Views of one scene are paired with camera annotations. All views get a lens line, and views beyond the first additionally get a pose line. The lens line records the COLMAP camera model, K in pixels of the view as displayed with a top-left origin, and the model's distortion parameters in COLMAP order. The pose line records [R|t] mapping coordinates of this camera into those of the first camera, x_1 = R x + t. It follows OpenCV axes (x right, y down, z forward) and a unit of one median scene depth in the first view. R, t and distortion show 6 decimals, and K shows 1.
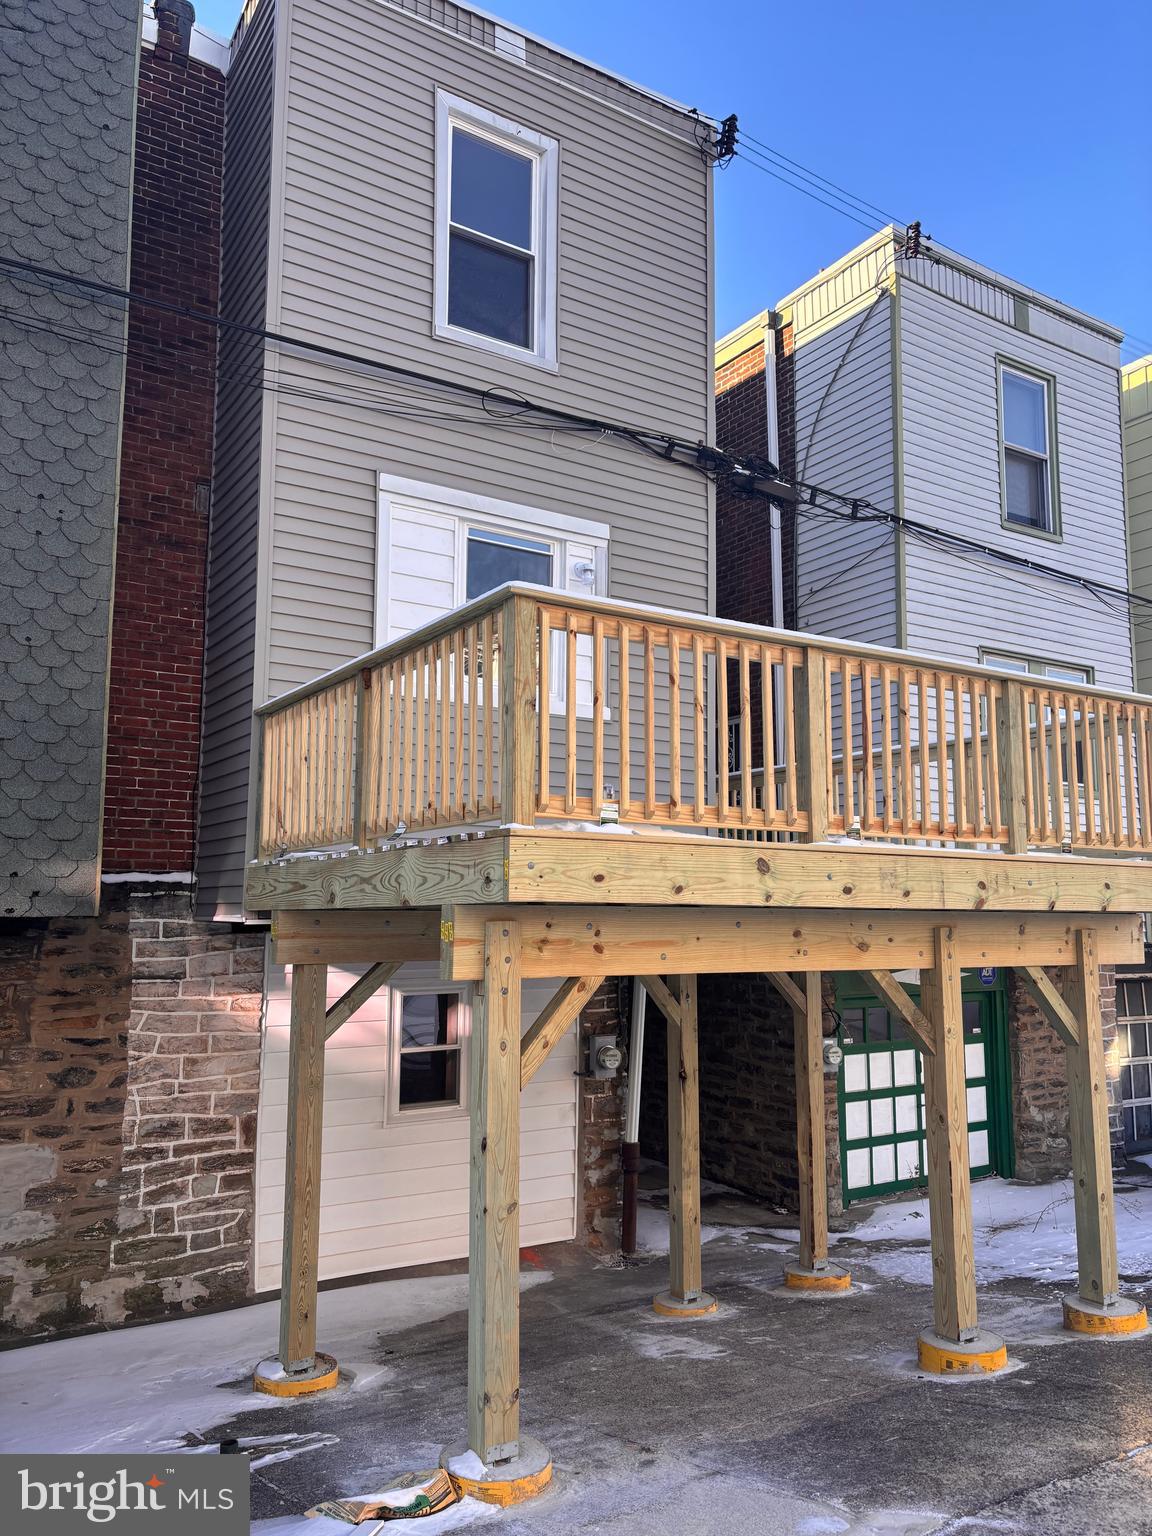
lens RADIAL K [[1155.0, 0, 574.5], [0, 1155.0, 770.4], [0, 0, 1]] dist [0.062032, -0.066101]
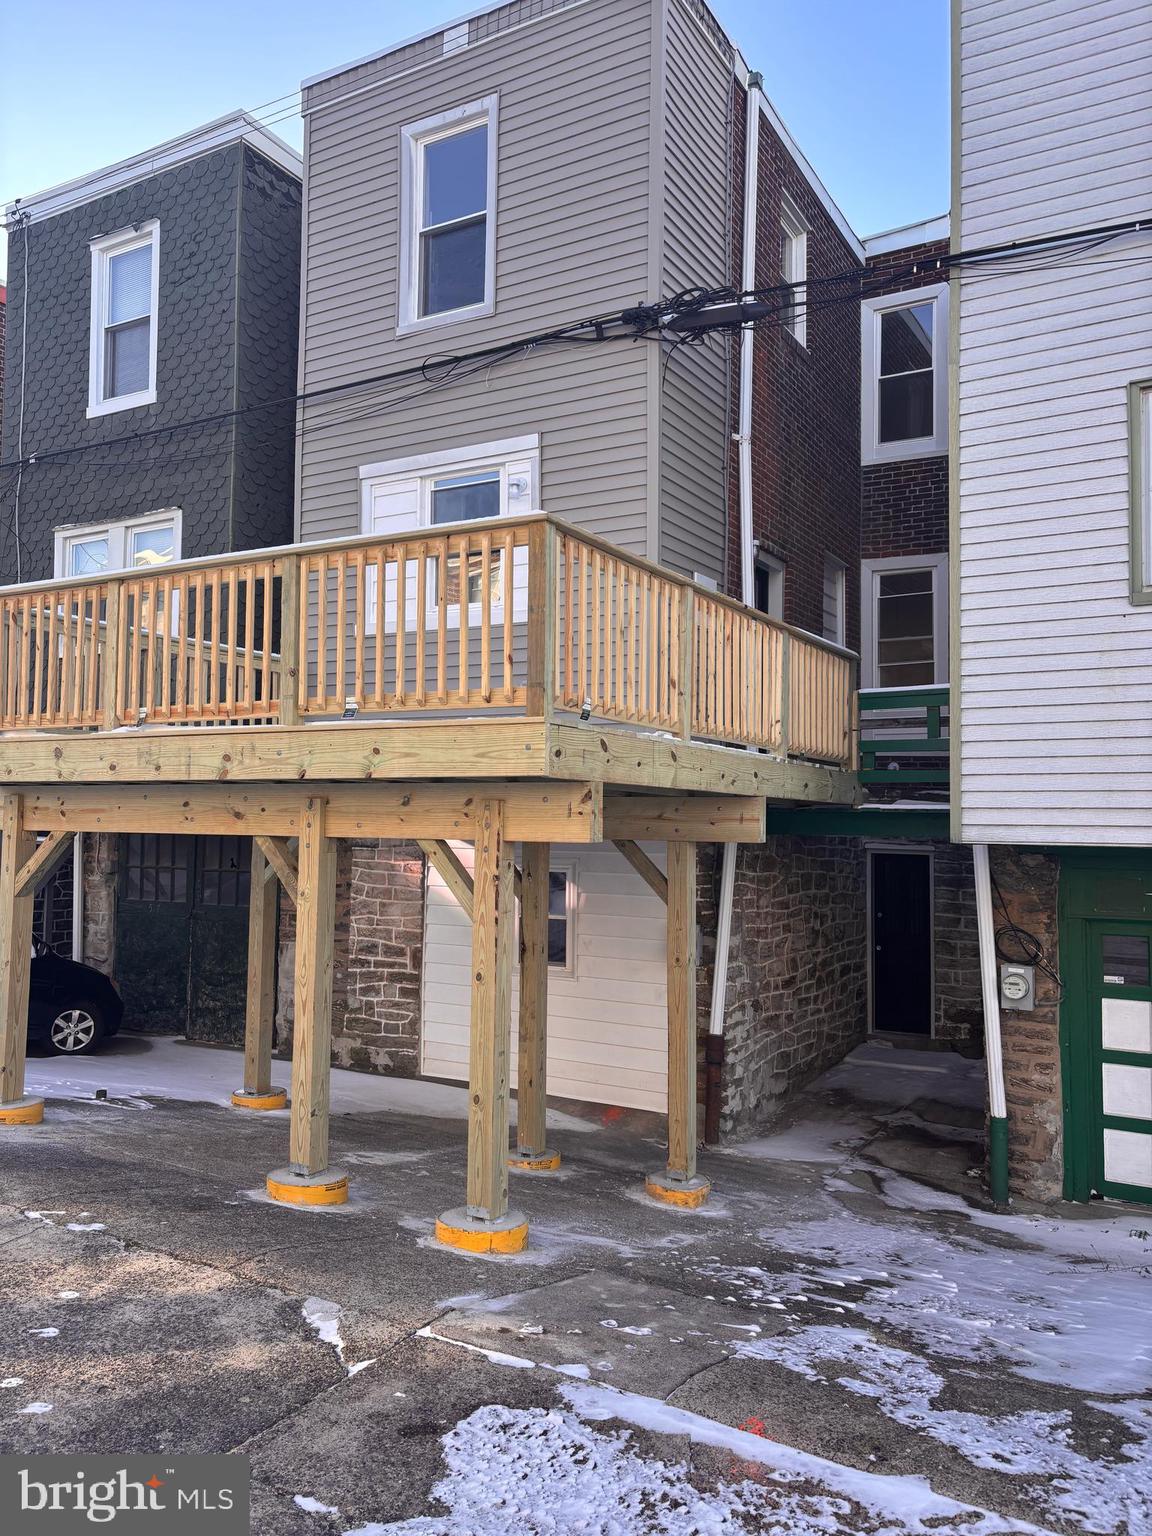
lens RADIAL K [[1155.0, 0, 574.8], [0, 1155.0, 760.1], [0, 0, 1]] dist [0.062032, -0.066101]
pose [[0.452164, -0.047918, -0.890647, 1.093714], [0.099886, 0.994995, -0.002822, 0.101589], [0.886324, -0.087687, 0.454687, 0.588337]]
